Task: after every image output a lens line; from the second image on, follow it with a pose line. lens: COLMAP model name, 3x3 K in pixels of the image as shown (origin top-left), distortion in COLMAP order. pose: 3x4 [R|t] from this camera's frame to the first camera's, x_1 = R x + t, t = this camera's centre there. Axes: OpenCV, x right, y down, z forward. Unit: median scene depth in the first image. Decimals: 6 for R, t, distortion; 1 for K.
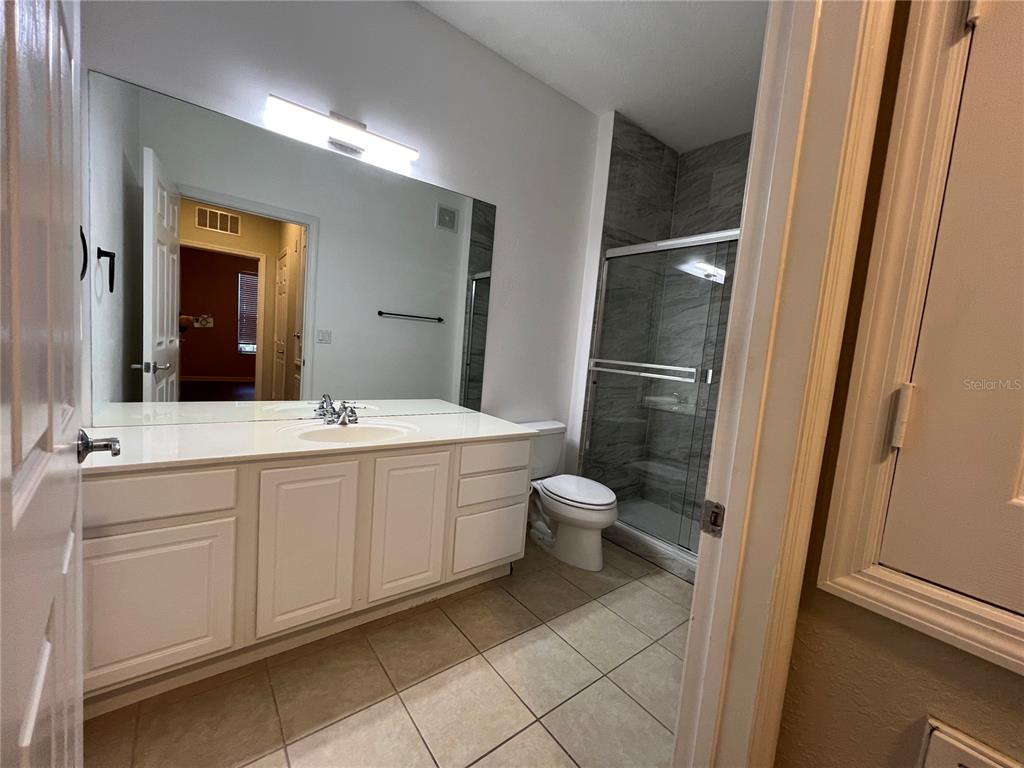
lens RADIAL K [[409.2, 0, 510.6], [0, 409.2, 382.9], [0, 0, 1]] dist [-0.000907, -0.000240]
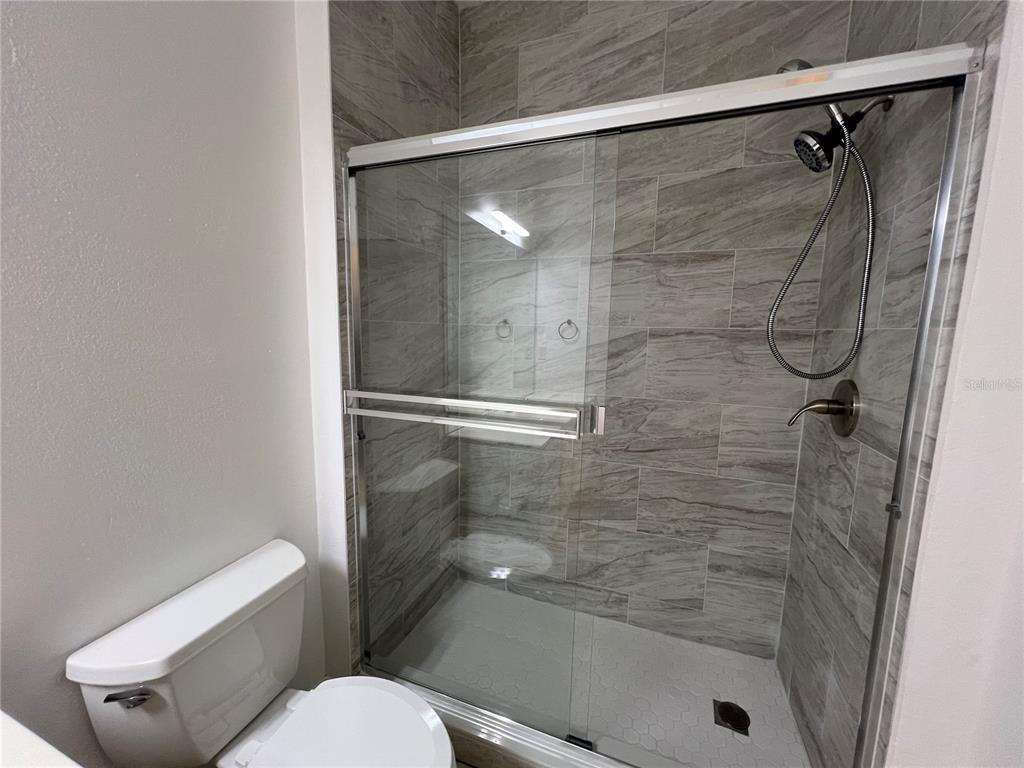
lens RADIAL K [[409.2, 0, 510.6], [0, 409.2, 382.9], [0, 0, 1]] dist [-0.000907, -0.000240]
pose [[0.850432, -0.139854, 0.507155, 0.117156], [0.102741, 0.989607, 0.100613, -0.092846], [-0.515955, -0.033459, 0.855962, 0.489898]]
